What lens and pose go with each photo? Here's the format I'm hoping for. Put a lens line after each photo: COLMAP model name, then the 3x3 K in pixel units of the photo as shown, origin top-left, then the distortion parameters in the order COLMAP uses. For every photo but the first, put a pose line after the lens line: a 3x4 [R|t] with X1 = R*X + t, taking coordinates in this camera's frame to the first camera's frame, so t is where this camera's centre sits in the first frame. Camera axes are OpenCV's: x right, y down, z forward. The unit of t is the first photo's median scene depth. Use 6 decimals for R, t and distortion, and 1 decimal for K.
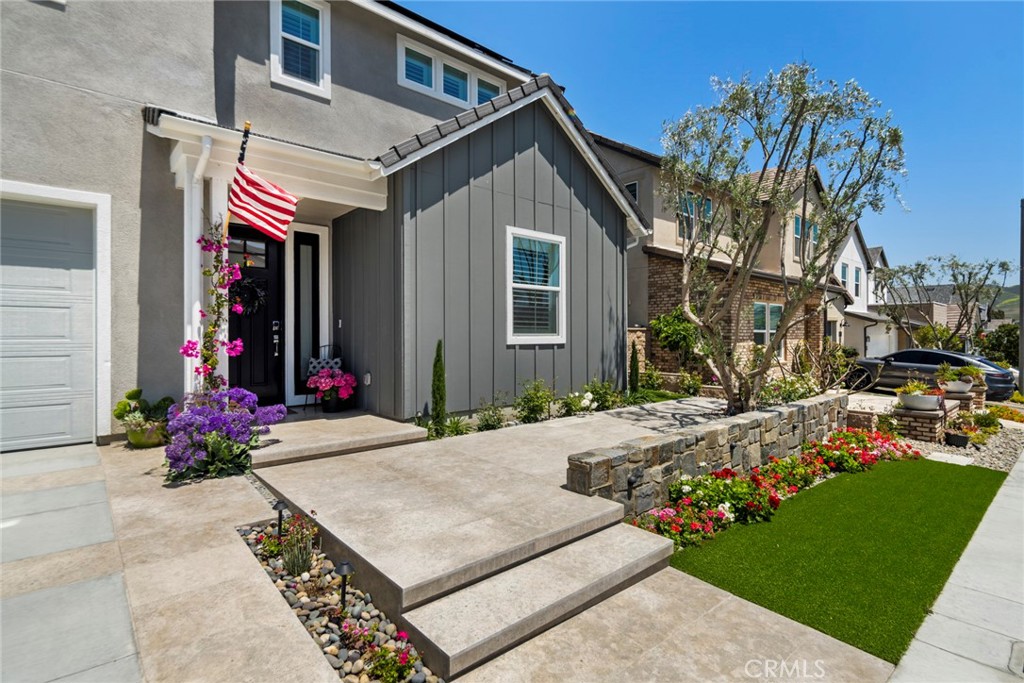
lens RADIAL K [[513.9, 0, 512.0], [0, 513.9, 341.5], [0, 0, 1]] dist [-0.000549, -0.000152]
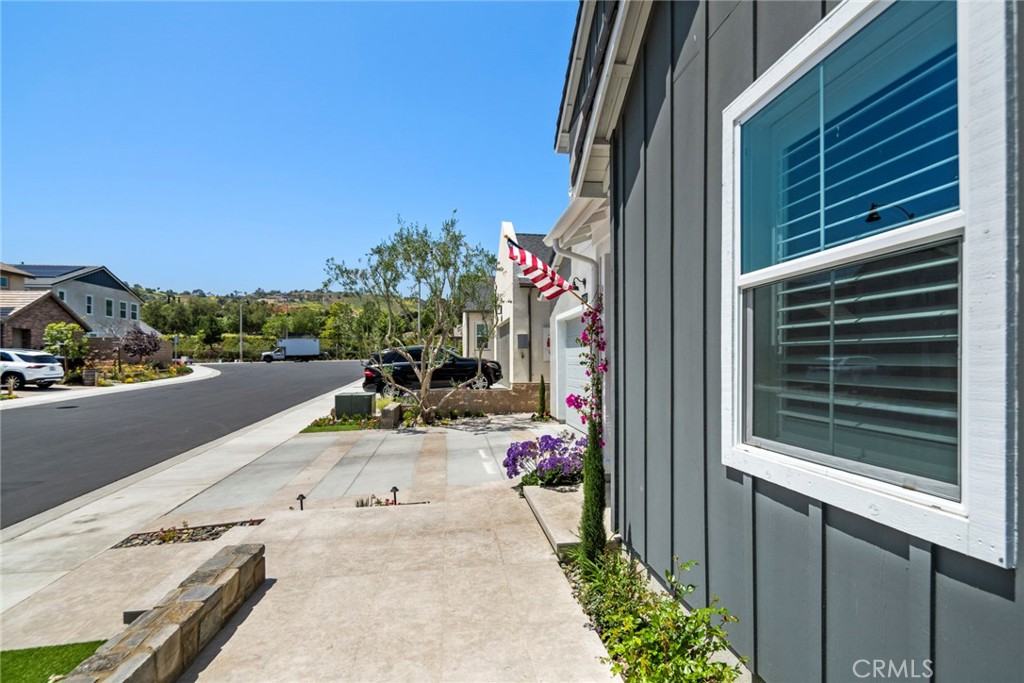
lens RADIAL K [[513.9, 0, 512.0], [0, 513.9, 341.5], [0, 0, 1]] dist [-0.000549, -0.000152]
pose [[-0.578579, -0.022547, -0.815315, 0.553371], [-0.004285, 0.999688, -0.024605, -0.102533], [0.815615, -0.010742, -0.578495, 1.728373]]
